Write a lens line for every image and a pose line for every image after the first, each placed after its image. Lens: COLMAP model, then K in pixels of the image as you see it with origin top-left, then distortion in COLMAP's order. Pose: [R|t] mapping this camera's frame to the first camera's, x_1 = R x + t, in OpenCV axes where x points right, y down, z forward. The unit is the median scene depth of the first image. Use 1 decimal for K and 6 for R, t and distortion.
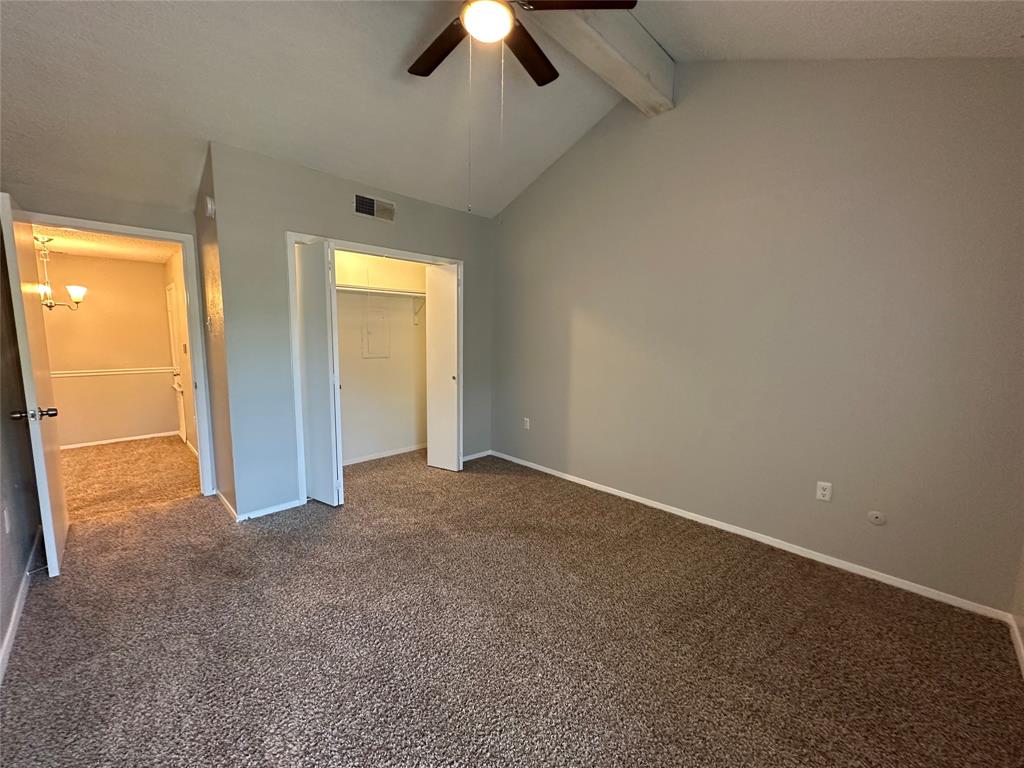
lens RADIAL K [[406.8, 0, 509.7], [0, 406.8, 383.3], [0, 0, 1]] dist [-0.003259, 0.000283]
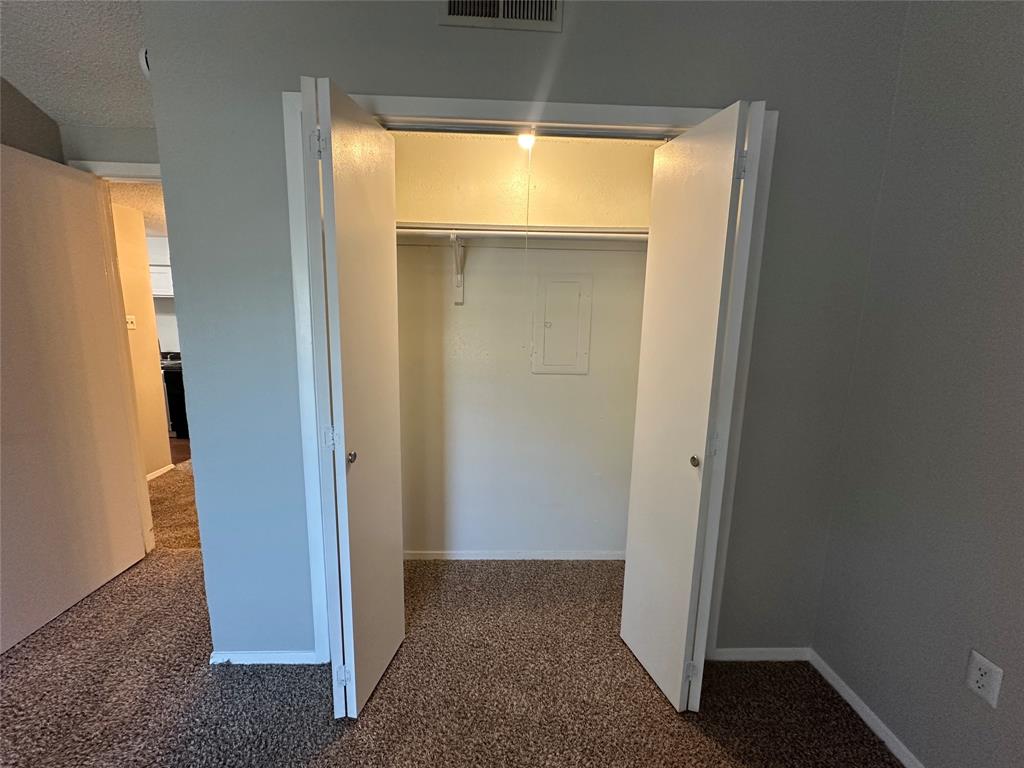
lens RADIAL K [[406.8, 0, 509.7], [0, 406.8, 383.3], [0, 0, 1]] dist [-0.003259, 0.000283]
pose [[0.731062, 0.106785, -0.673903, -0.028772], [-0.094515, 0.994004, 0.054976, -0.081431], [0.675733, 0.023503, 0.736771, 0.642050]]
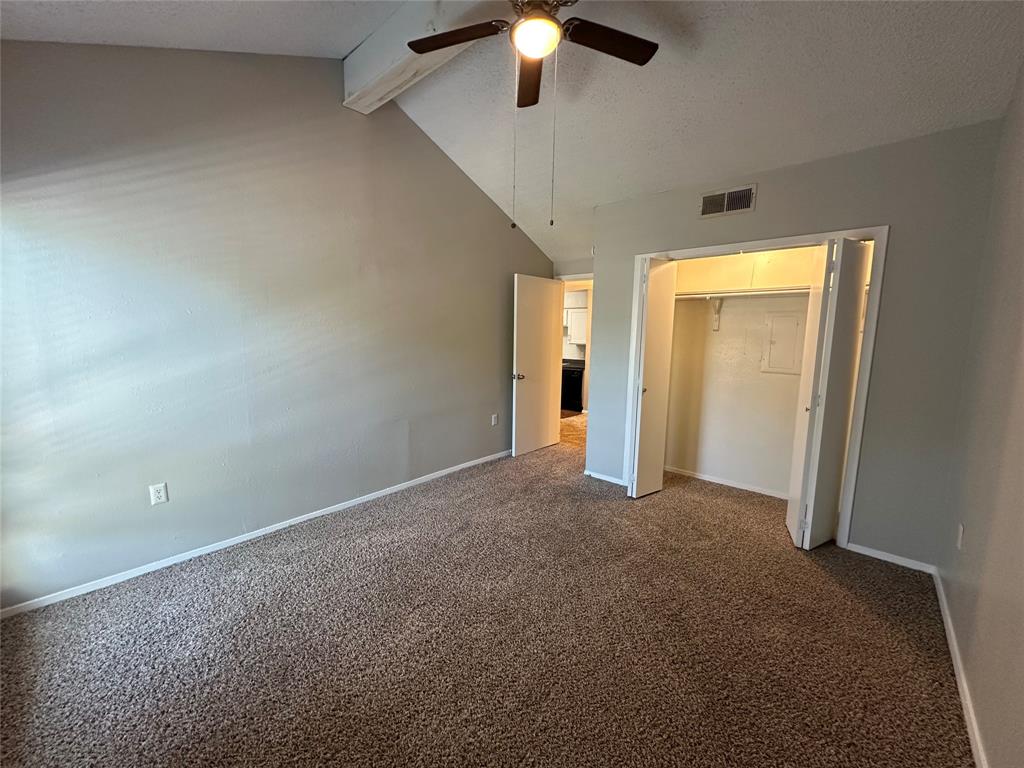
lens RADIAL K [[406.8, 0, 509.7], [0, 406.8, 383.3], [0, 0, 1]] dist [-0.003259, 0.000283]
pose [[0.051196, 0.106289, -0.993016, 0.501494], [-0.143608, 0.984770, 0.098003, -0.050287], [0.988310, 0.137587, 0.065680, 0.458399]]
